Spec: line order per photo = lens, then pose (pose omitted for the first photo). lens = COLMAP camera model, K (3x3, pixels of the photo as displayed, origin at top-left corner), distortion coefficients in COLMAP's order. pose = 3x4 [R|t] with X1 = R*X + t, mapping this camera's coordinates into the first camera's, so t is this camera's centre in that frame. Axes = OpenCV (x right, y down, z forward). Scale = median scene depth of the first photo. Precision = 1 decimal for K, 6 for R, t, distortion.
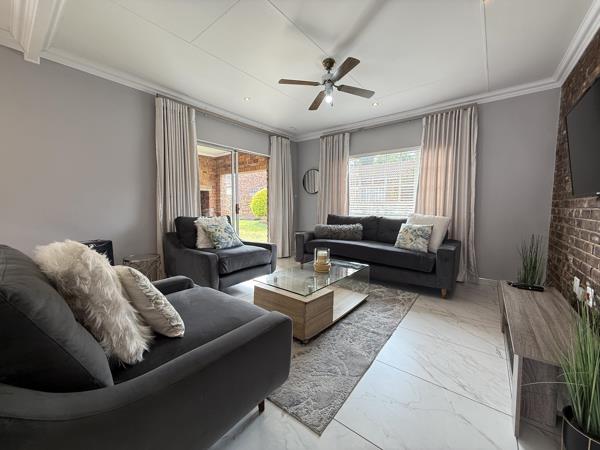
lens RADIAL K [[239.0, 0, 300.4], [0, 239.0, 226.2], [0, 0, 1]] dist [-0.000818, 0.000136]
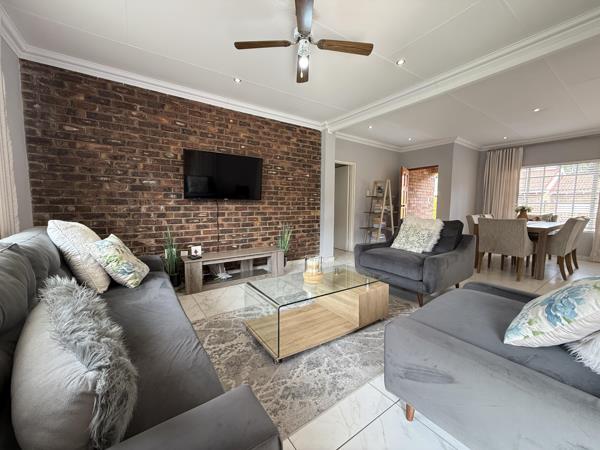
lens RADIAL K [[239.0, 0, 298.9], [0, 239.0, 225.4], [0, 0, 1]] dist [-0.000818, 0.000136]
pose [[-0.956140, -0.034030, 0.290927, -0.072149], [0.016265, 0.985527, 0.168735, -0.111136], [-0.292458, 0.166066, -0.941748, 1.282068]]
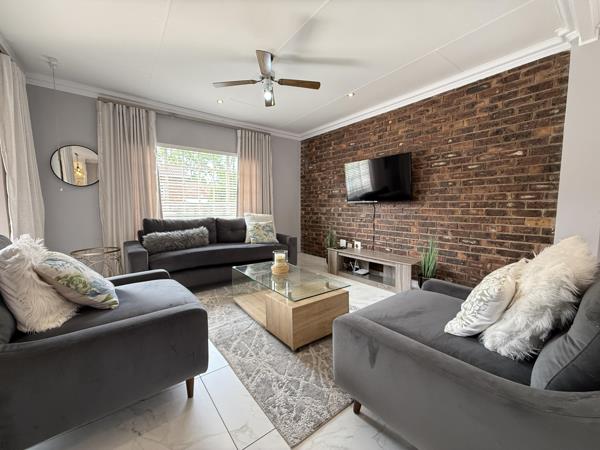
lens RADIAL K [[239.0, 0, 299.4], [0, 239.0, 226.4], [0, 0, 1]] dist [-0.000818, 0.000136]
pose [[0.240174, -0.084091, 0.967081, -0.585635], [0.084220, 0.994289, 0.065541, -0.045037], [-0.967069, 0.065707, 0.245885, 0.485377]]
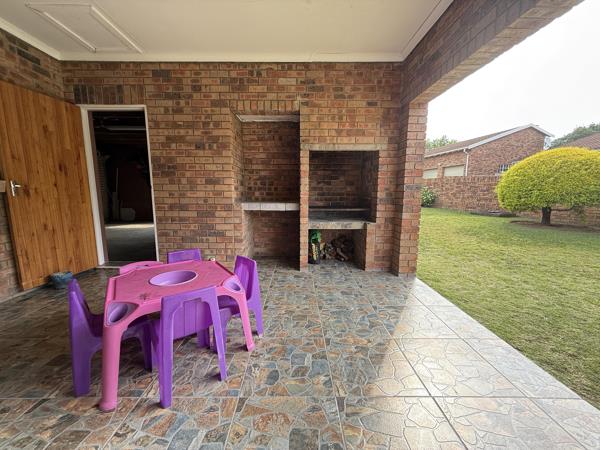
lens RADIAL K [[239.0, 0, 299.2], [0, 239.0, 224.4], [0, 0, 1]] dist [-0.000818, 0.000136]
pose [[0.634128, 0.101614, -0.766522, -0.284753], [-0.067710, 0.994817, 0.075862, -0.083646], [0.770258, 0.003795, 0.637722, 1.299527]]
